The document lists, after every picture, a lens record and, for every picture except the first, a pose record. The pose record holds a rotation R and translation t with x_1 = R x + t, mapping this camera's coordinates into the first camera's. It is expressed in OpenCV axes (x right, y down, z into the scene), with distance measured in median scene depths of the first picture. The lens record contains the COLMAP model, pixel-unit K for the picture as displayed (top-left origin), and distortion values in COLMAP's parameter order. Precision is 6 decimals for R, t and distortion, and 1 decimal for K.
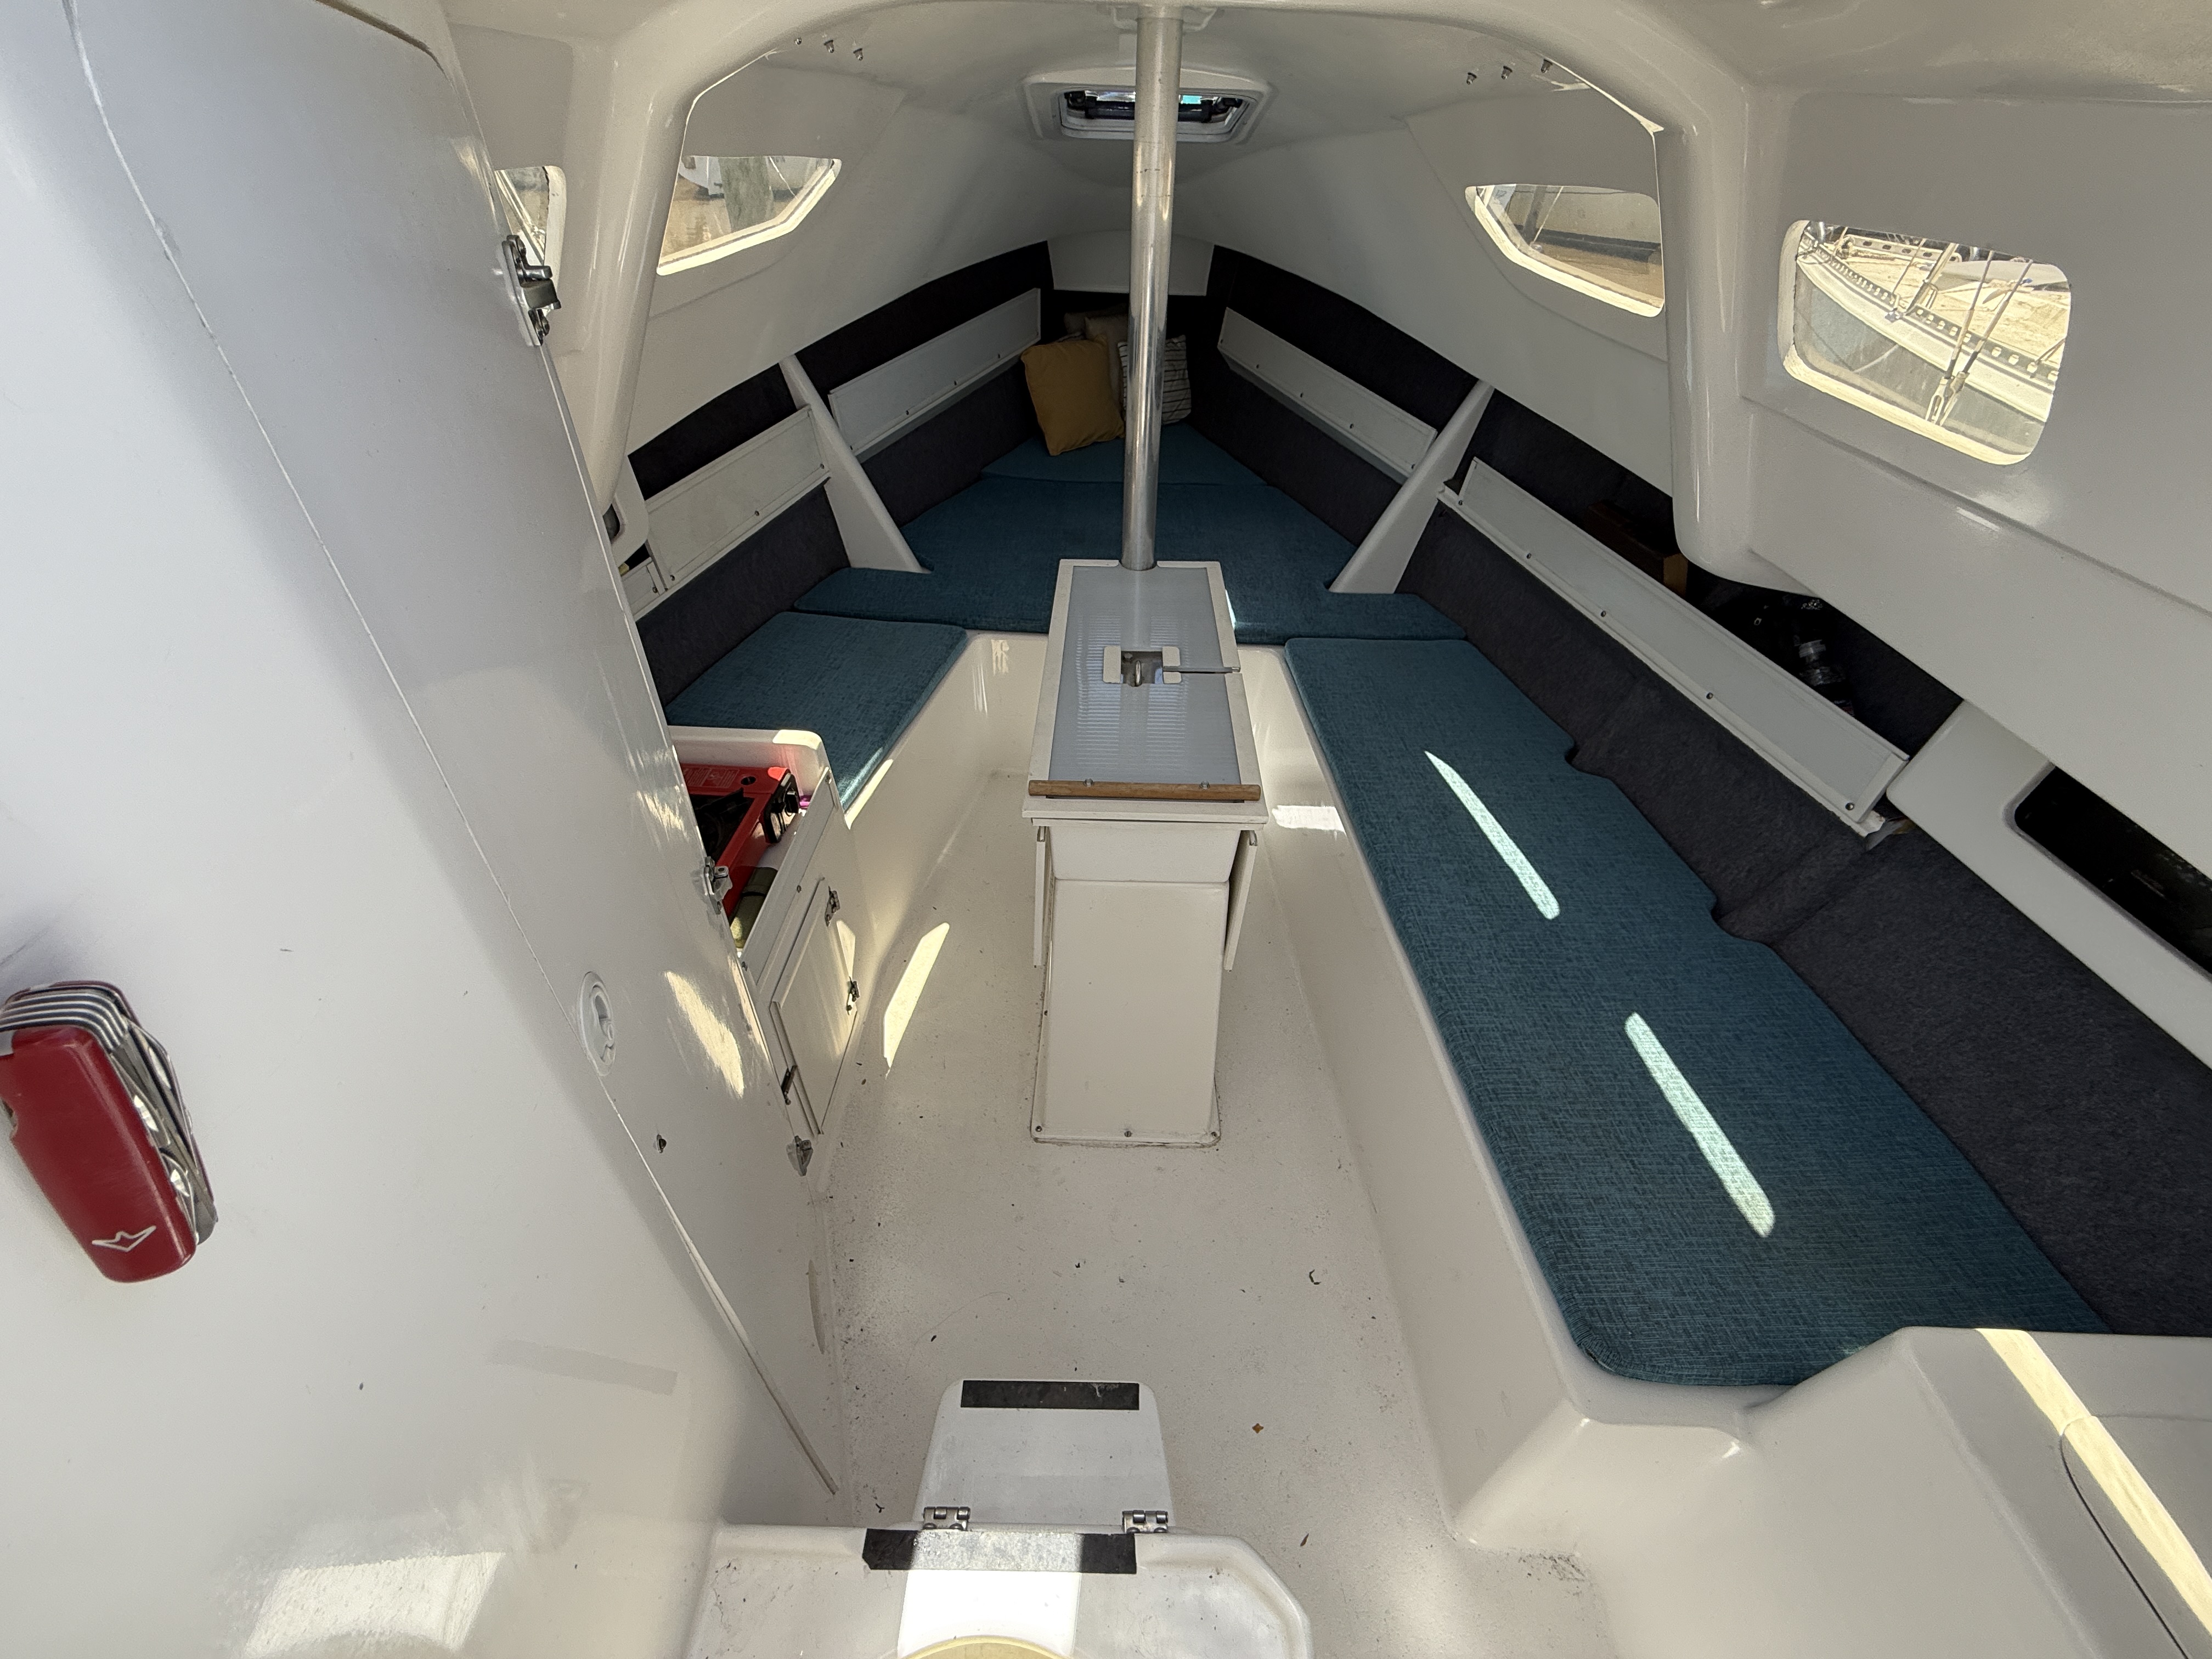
lens RADIAL K [[875.1, 0, 1102.3], [0, 875.1, 831.4], [0, 0, 1]] dist [-0.001729, 0.000070]
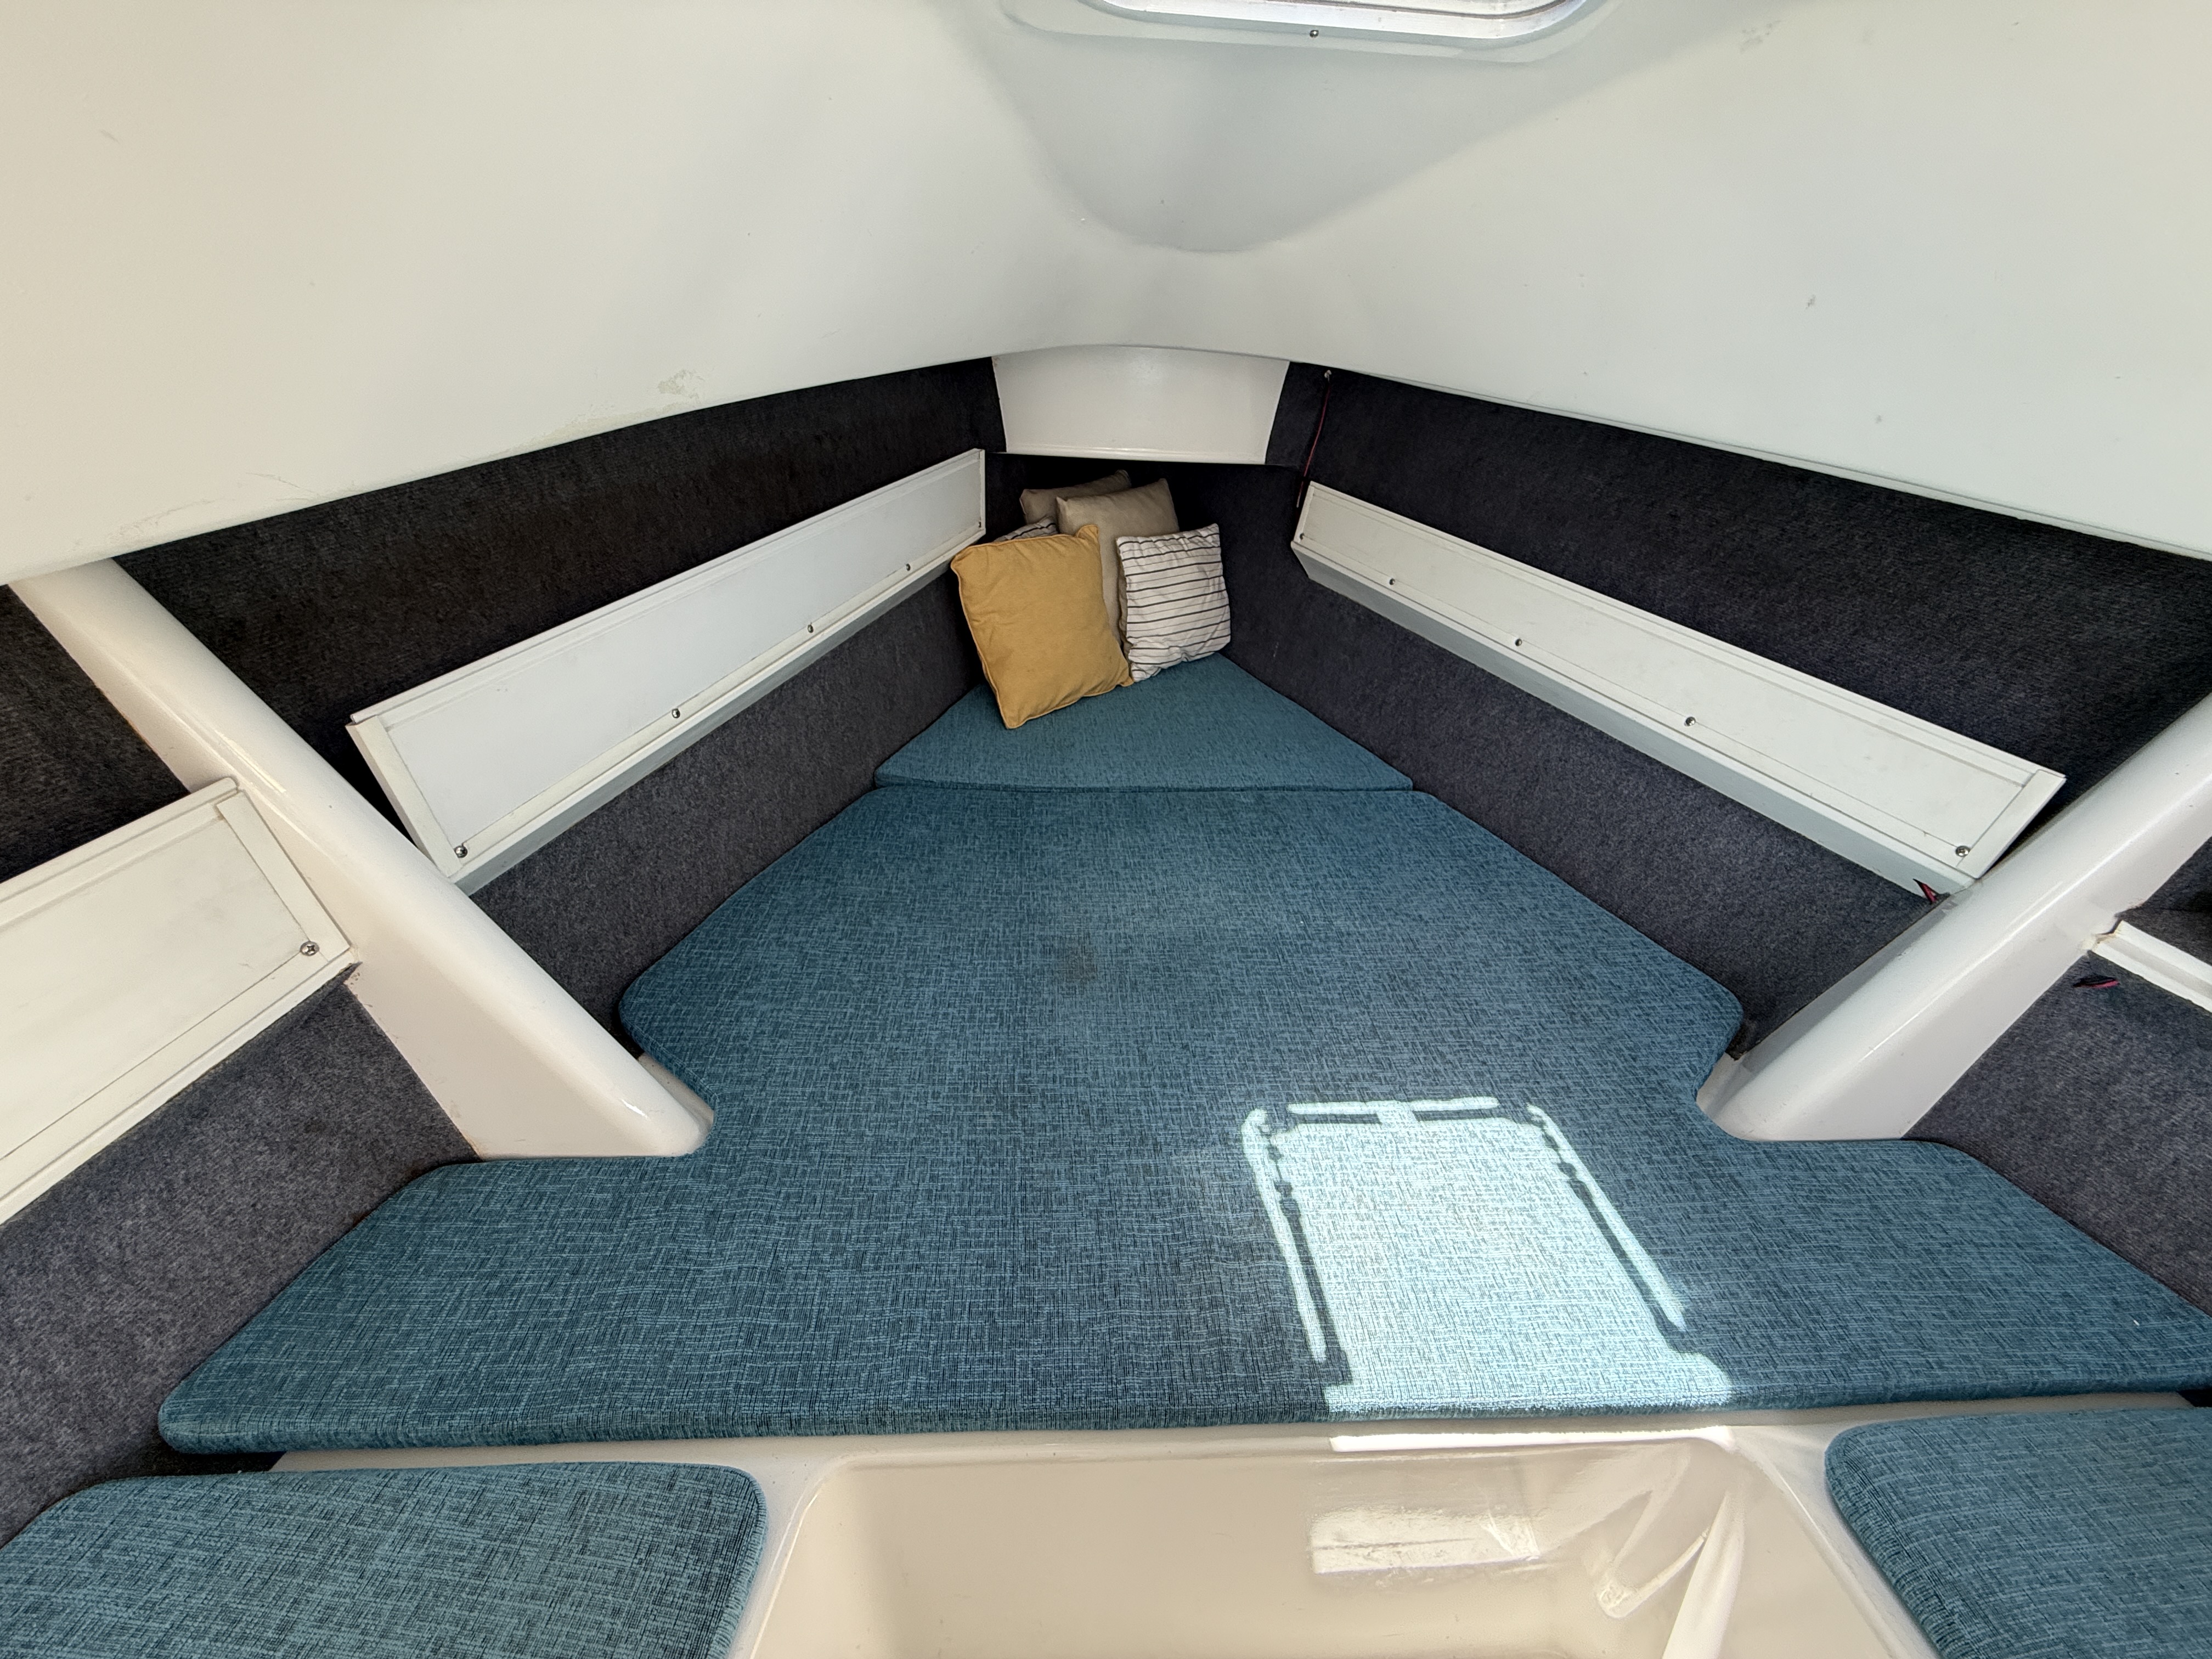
lens RADIAL K [[875.1, 0, 1102.3], [0, 875.1, 831.4], [0, 0, 1]] dist [-0.001729, 0.000070]
pose [[0.996705, -0.027558, 0.076288, -0.090878], [0.039524, 0.986312, -0.160083, -0.576031], [-0.070832, 0.162571, 0.984151, 0.967514]]
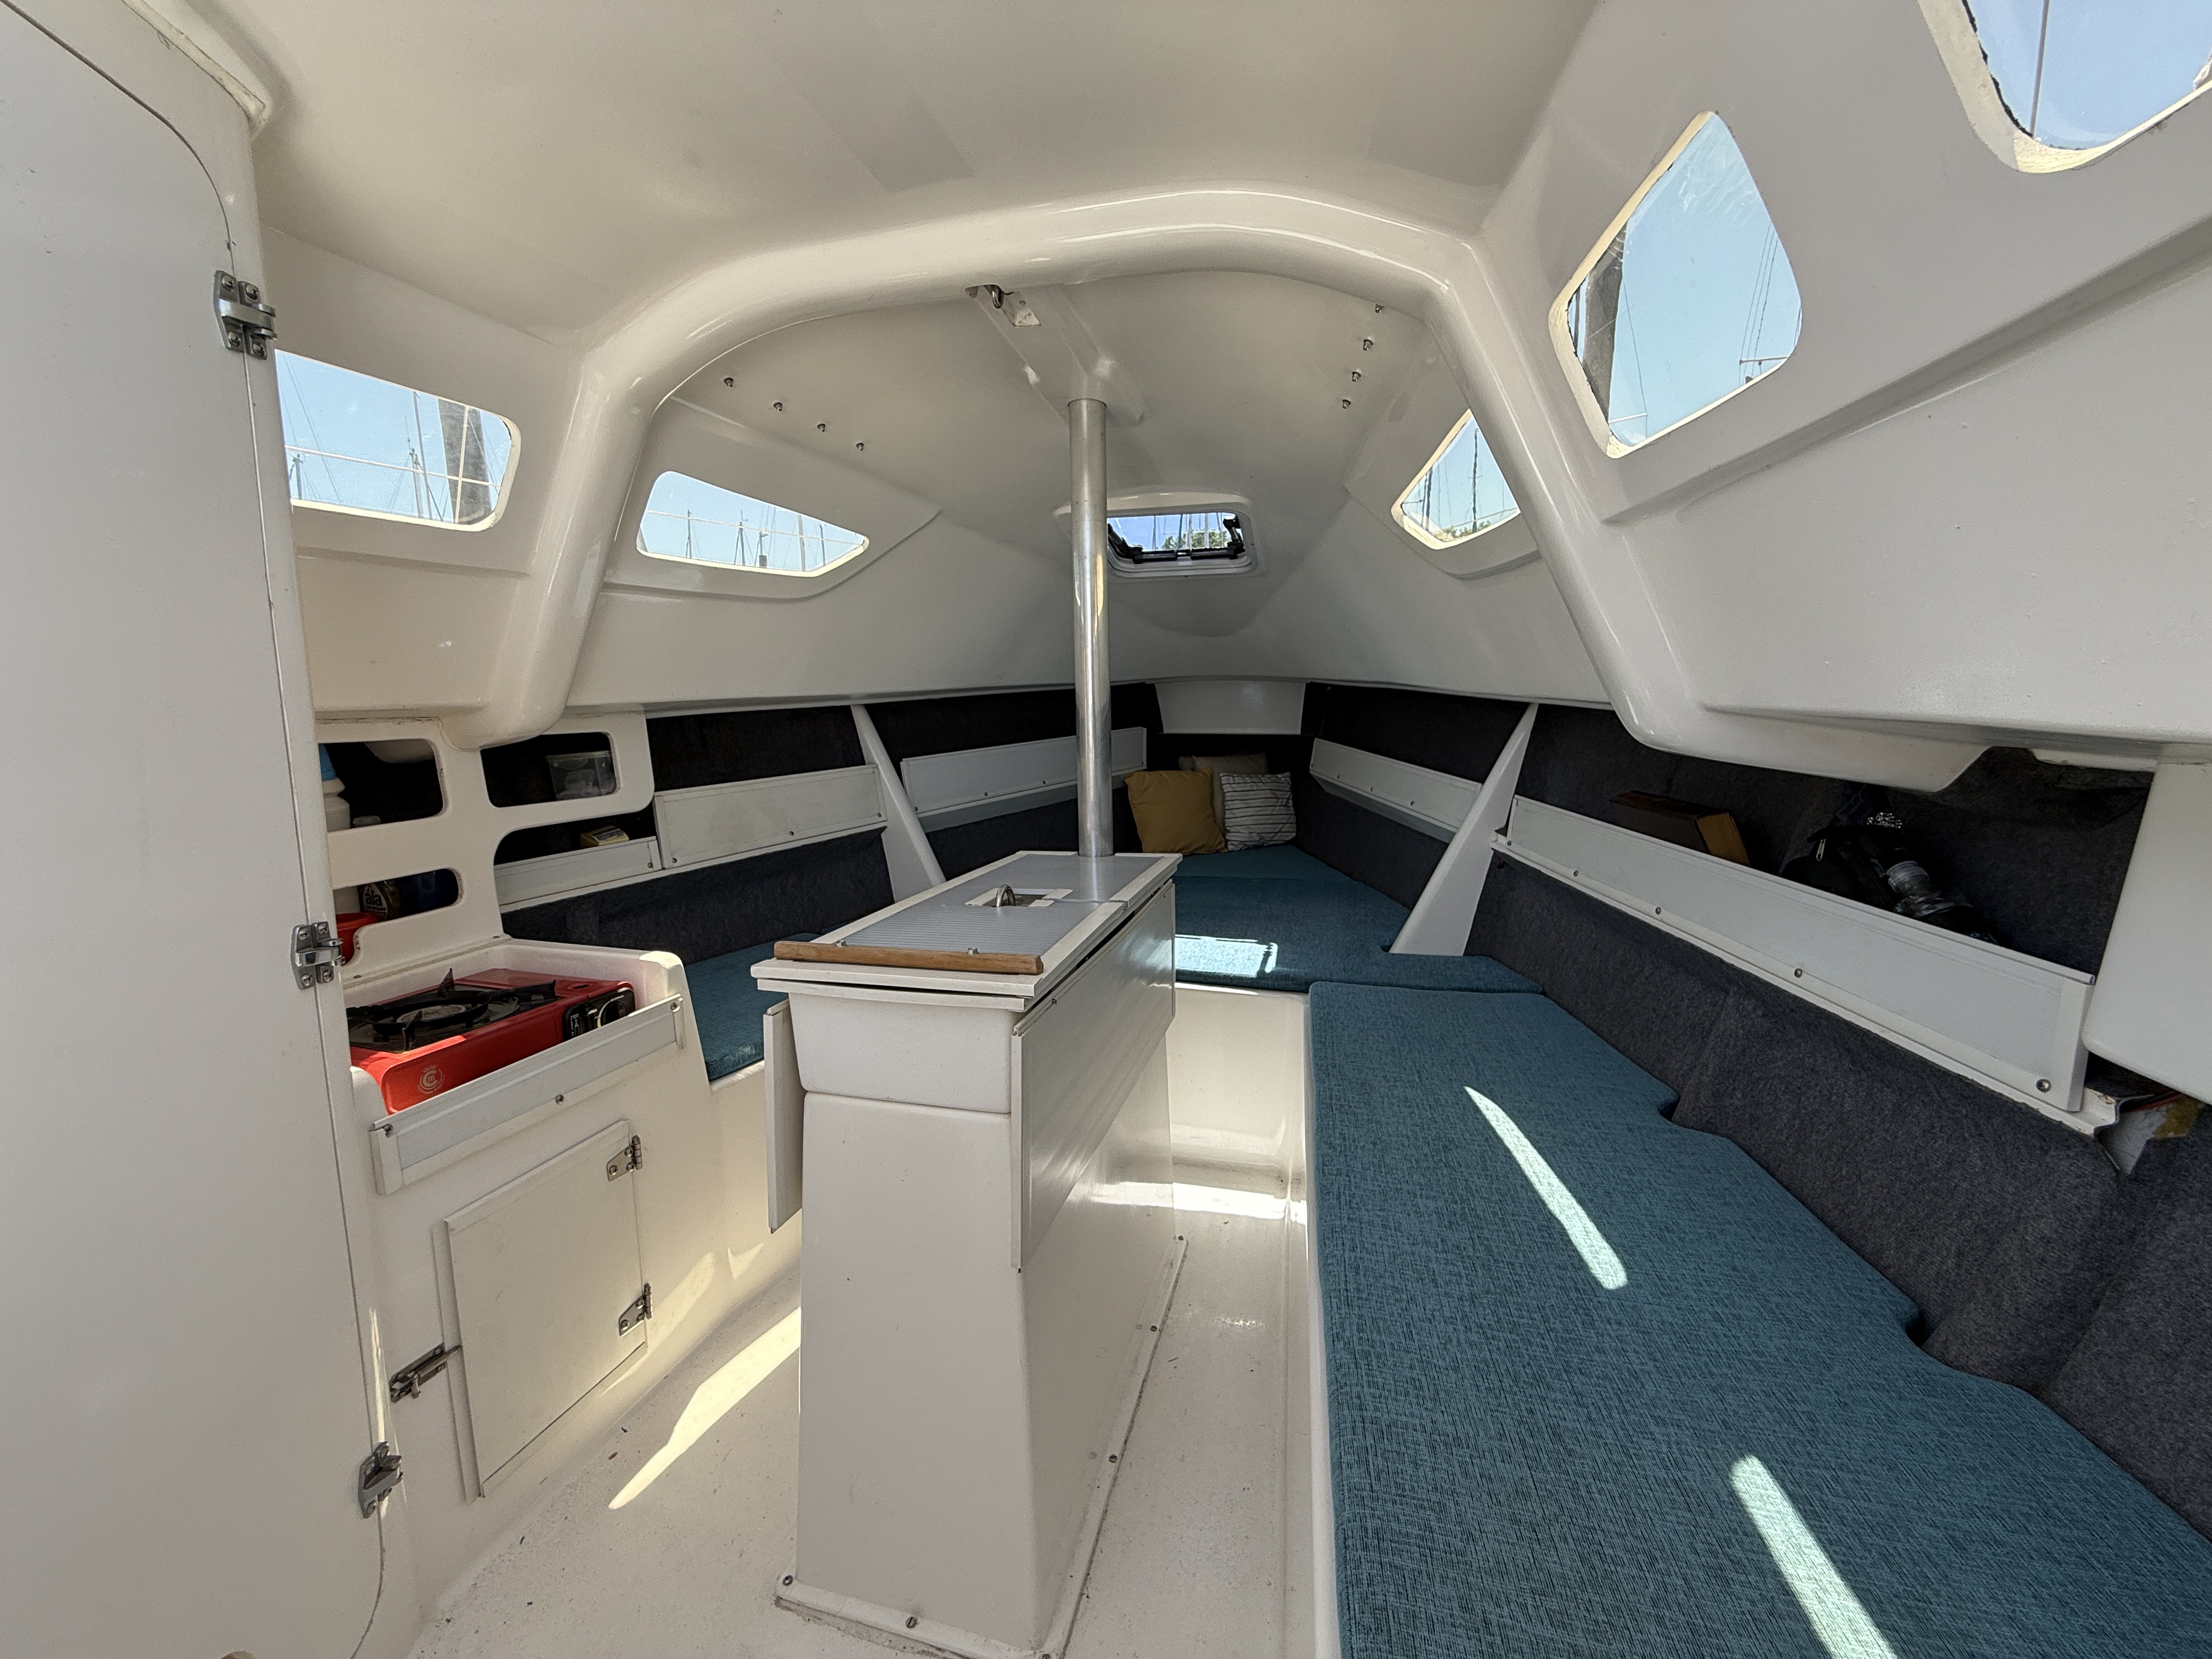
lens RADIAL K [[875.1, 0, 1102.3], [0, 875.1, 831.4], [0, 0, 1]] dist [-0.001729, 0.000070]
pose [[0.966682, 0.003069, -0.255963, 0.335282], [-0.139428, 0.844895, -0.516441, 0.187221], [0.214677, 0.534923, 0.817173, 0.249167]]
